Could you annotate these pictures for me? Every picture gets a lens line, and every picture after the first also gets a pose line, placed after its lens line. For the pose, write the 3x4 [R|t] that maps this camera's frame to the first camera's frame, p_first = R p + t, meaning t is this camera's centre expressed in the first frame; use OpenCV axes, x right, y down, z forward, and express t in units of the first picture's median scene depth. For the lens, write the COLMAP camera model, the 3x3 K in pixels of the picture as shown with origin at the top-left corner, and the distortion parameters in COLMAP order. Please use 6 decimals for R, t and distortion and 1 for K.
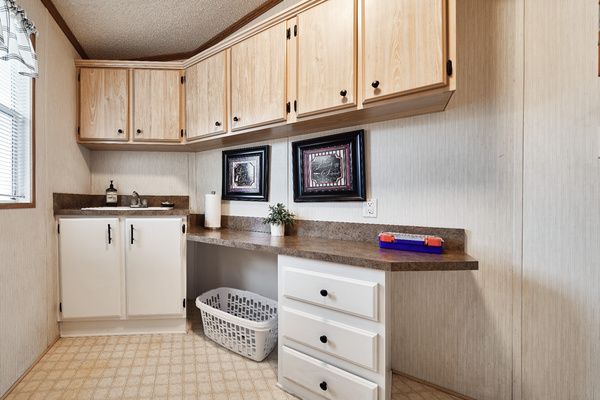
lens RADIAL K [[213.4, 0, 312.1], [0, 213.4, 197.4], [0, 0, 1]] dist [0.001203, 0.000095]
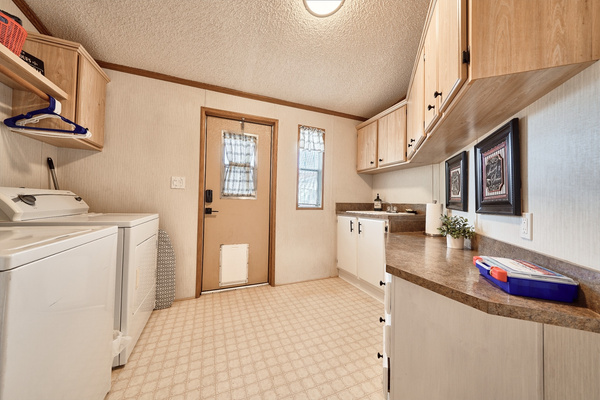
lens RADIAL K [[213.4, 0, 312.1], [0, 213.4, 197.4], [0, 0, 1]] dist [0.001203, 0.000095]
pose [[0.354285, -0.020171, -0.934920, 0.394964], [-0.011362, 0.999601, -0.025872, -0.011287], [0.935068, 0.019789, 0.353914, 0.050636]]
